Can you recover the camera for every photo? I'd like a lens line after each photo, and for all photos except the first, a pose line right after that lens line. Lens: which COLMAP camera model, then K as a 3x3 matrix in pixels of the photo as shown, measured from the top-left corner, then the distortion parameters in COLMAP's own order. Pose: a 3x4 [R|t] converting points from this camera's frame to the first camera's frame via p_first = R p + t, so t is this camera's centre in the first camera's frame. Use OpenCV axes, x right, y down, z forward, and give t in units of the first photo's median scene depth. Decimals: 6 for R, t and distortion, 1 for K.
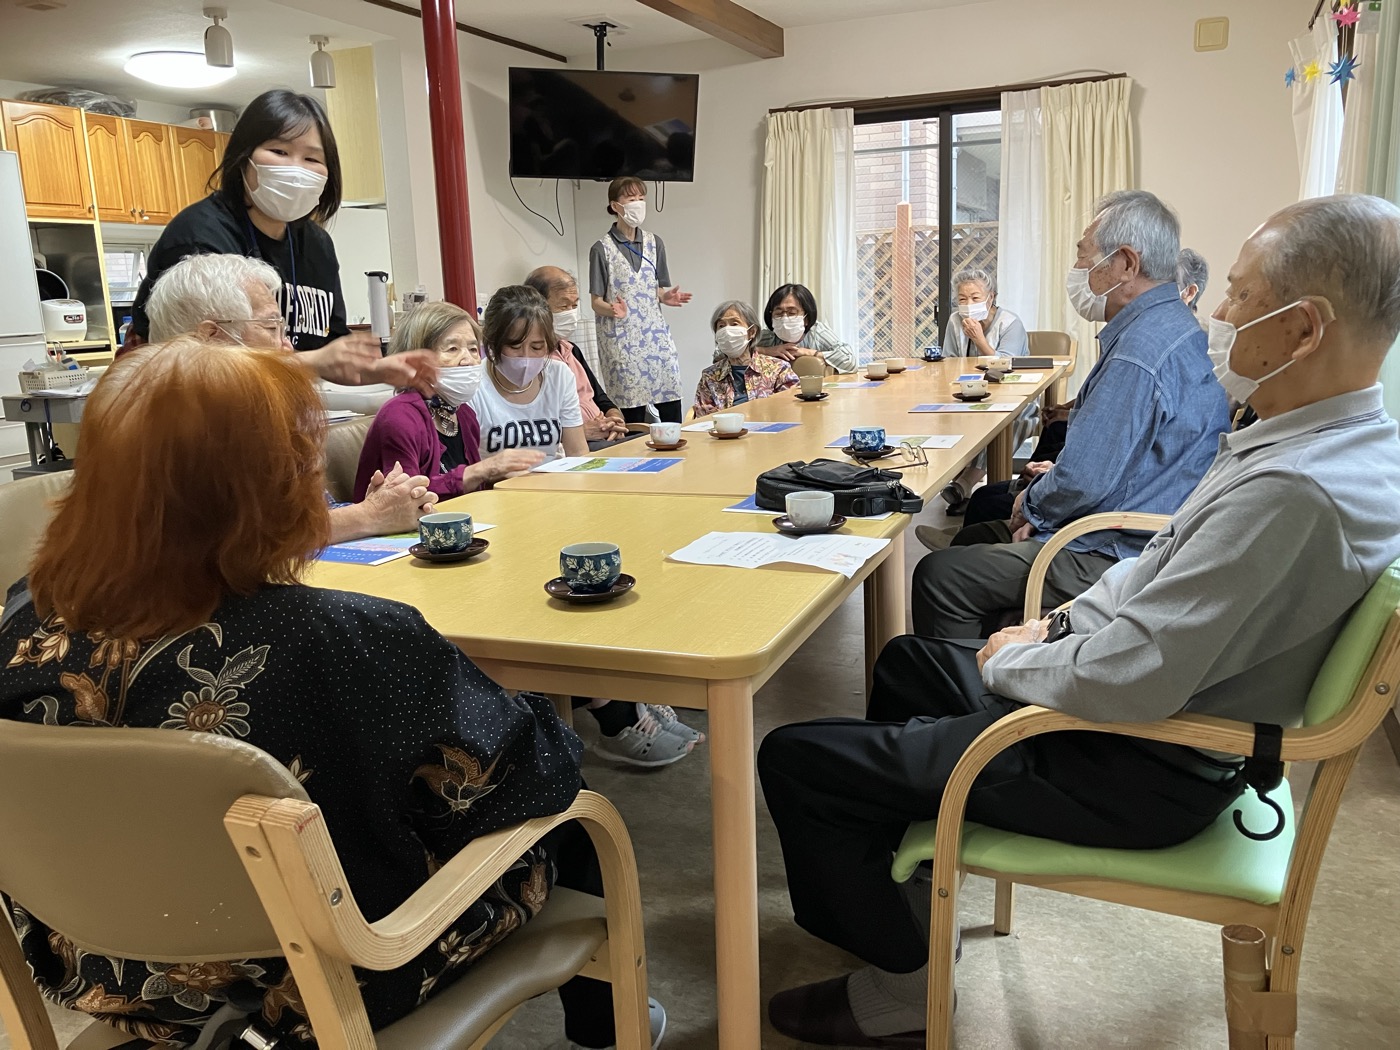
lens RADIAL K [[1166.2, 0, 698.2], [0, 1166.2, 505.6], [0, 0, 1]] dist [0.001300, 0.001348]
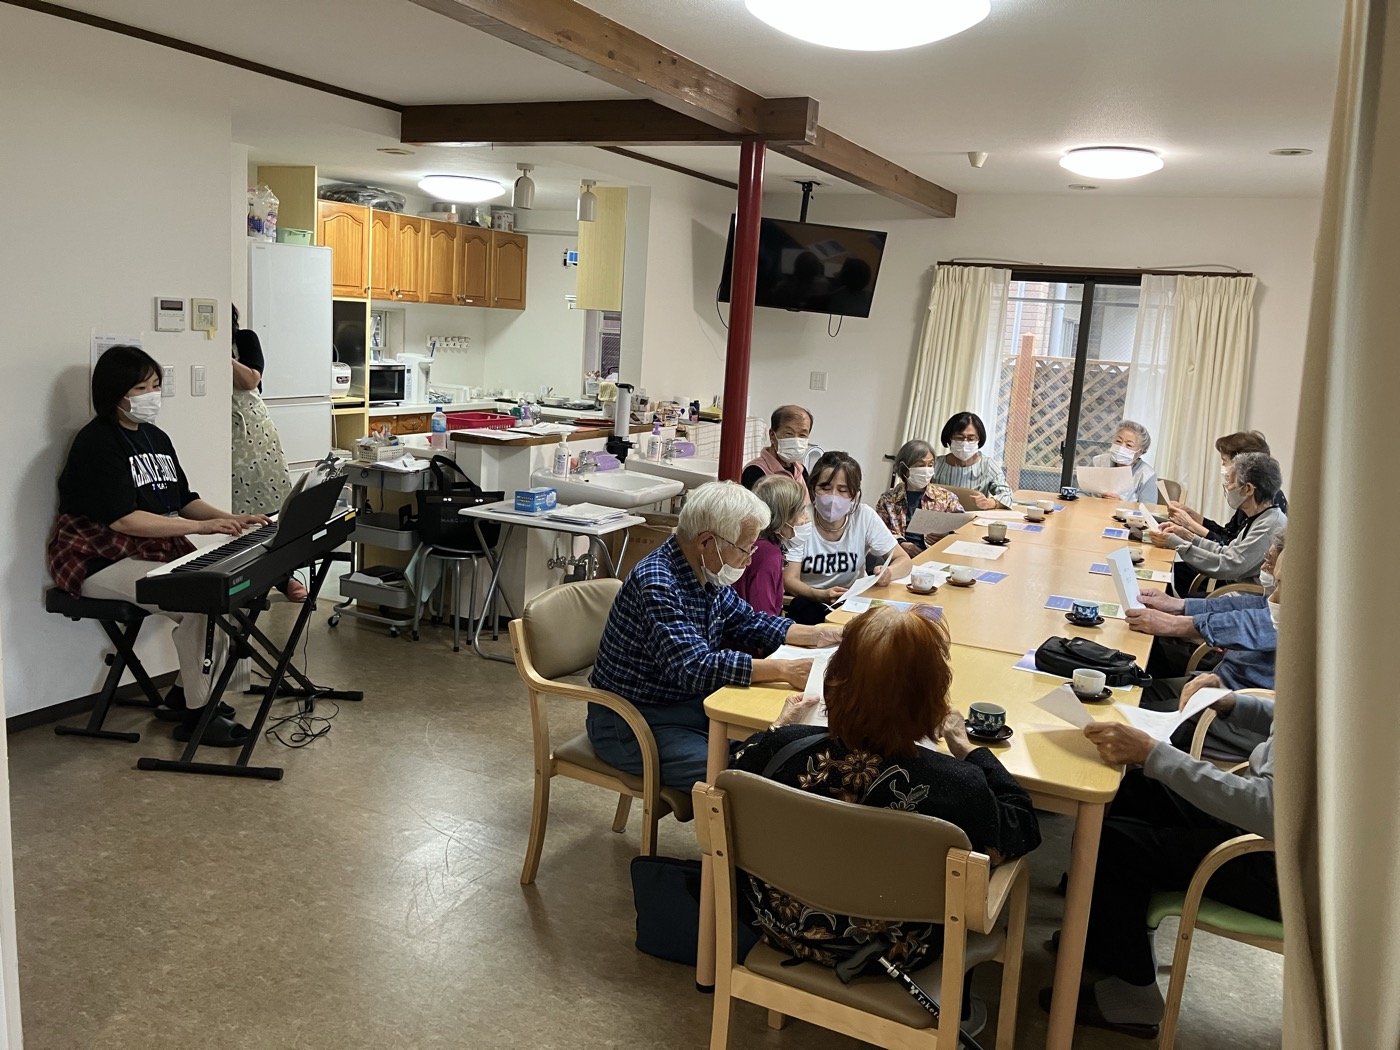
lens RADIAL K [[1155.4, 0, 702.2], [0, 1155.4, 497.4], [0, 0, 1]] dist [0.054479, -0.100473]
pose [[0.993505, 0.109038, -0.032521, -0.120218], [-0.110183, 0.993268, -0.035766, -0.039284], [0.028402, 0.039117, 0.998831, -0.175687]]
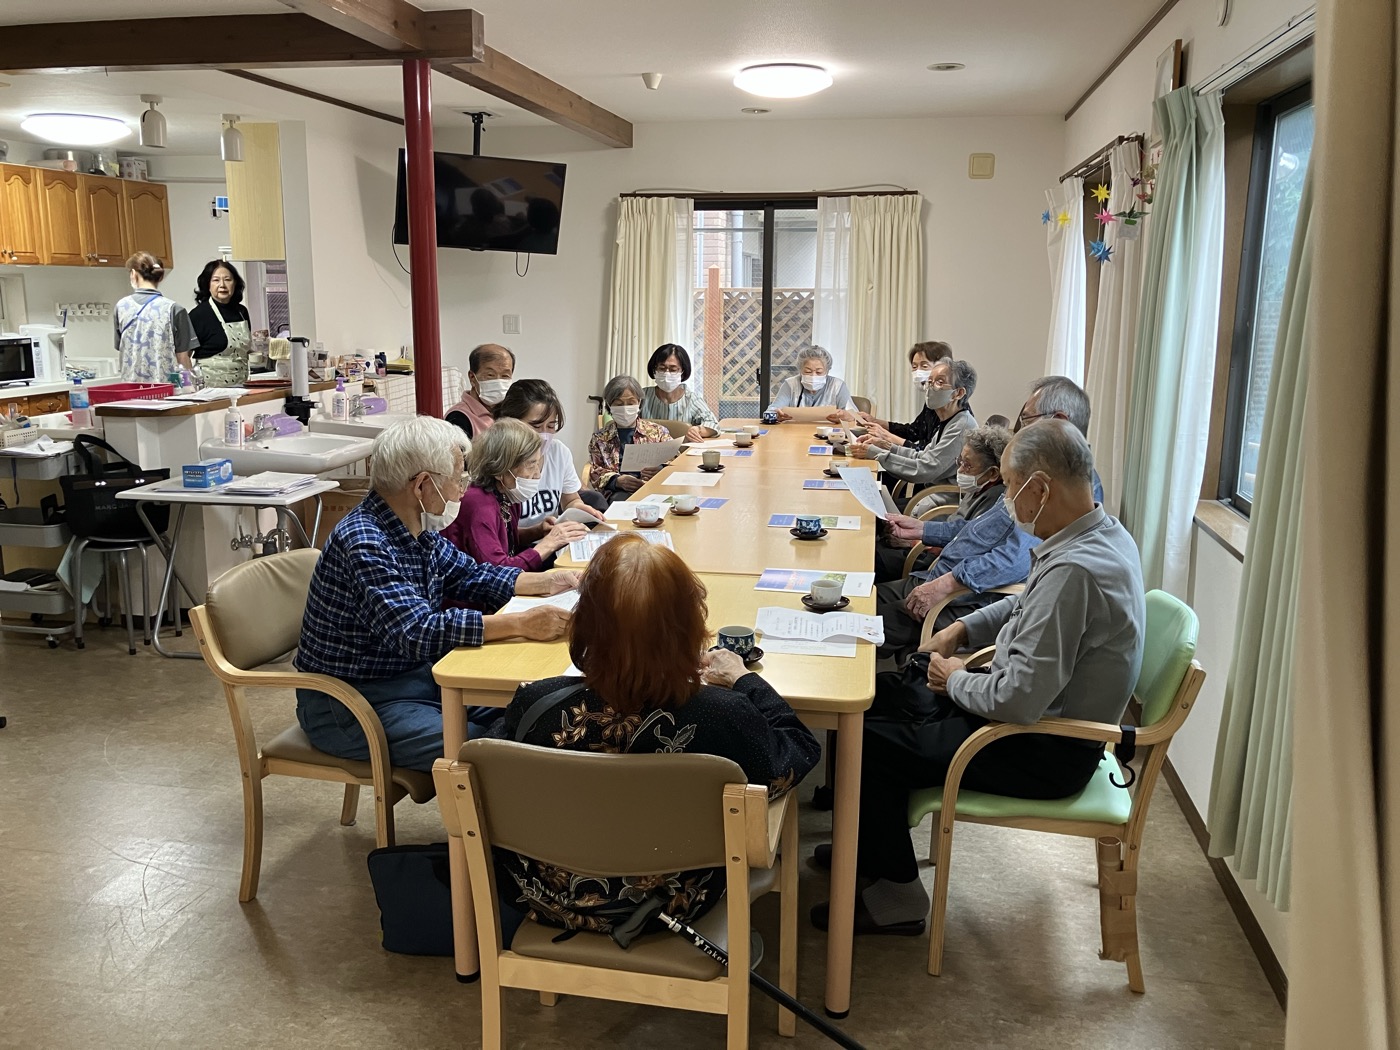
lens RADIAL K [[1157.1, 0, 700.6], [0, 1157.1, 498.7], [0, 0, 1]] dist [0.007547, -0.001638]
pose [[0.974870, 0.004829, 0.222722, -0.124342], [-0.003290, 0.999968, -0.007283, -0.033585], [-0.222750, 0.006368, 0.974855, -0.138428]]
